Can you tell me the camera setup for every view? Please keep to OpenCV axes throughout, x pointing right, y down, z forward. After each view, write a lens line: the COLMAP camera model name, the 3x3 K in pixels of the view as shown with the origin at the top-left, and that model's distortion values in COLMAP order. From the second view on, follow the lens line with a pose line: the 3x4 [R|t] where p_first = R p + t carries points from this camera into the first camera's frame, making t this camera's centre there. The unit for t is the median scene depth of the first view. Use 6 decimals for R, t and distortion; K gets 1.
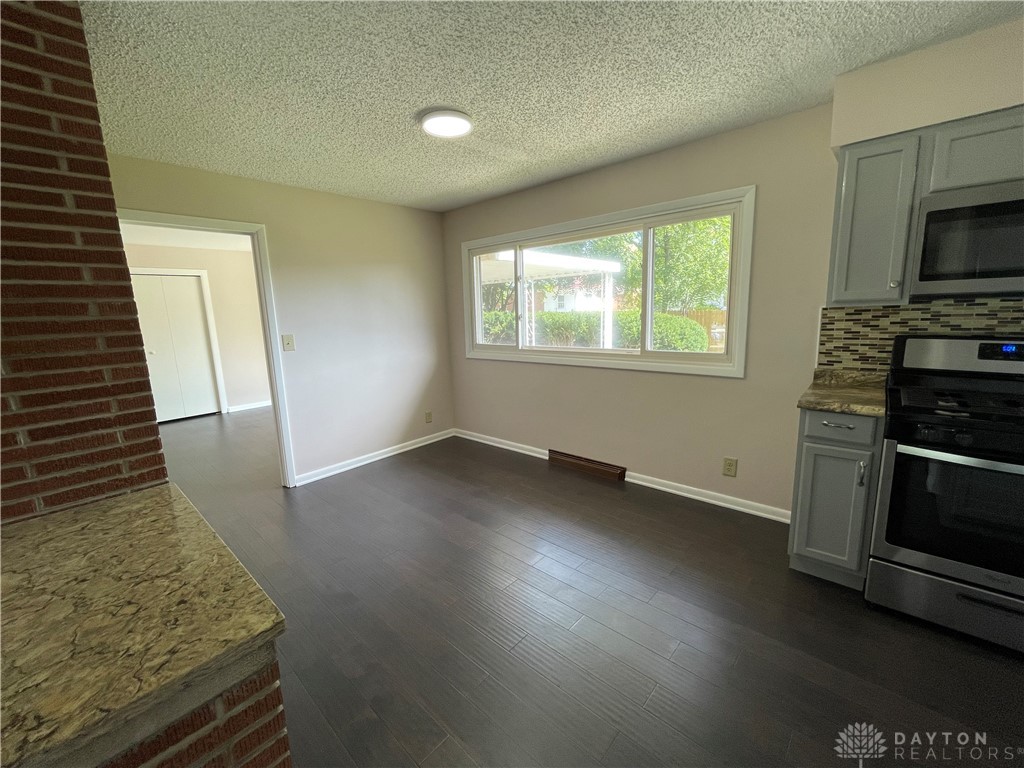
lens RADIAL K [[417.1, 0, 506.2], [0, 417.1, 382.1], [0, 0, 1]] dist [0.004682, 0.000951]
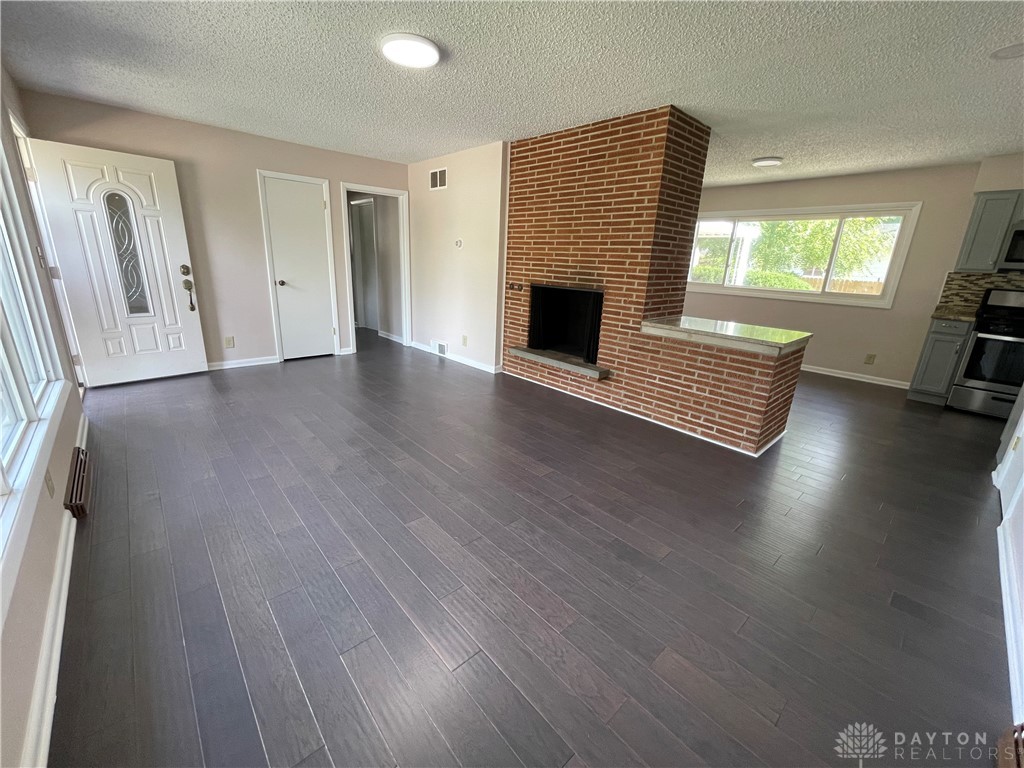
lens RADIAL K [[417.1, 0, 517.0], [0, 417.1, 381.0], [0, 0, 1]] dist [0.004682, 0.000951]
pose [[0.993745, 0.096733, -0.055798, -1.170162], [-0.089991, 0.989537, 0.112772, 0.305710], [0.066123, -0.107045, 0.992053, -1.214845]]
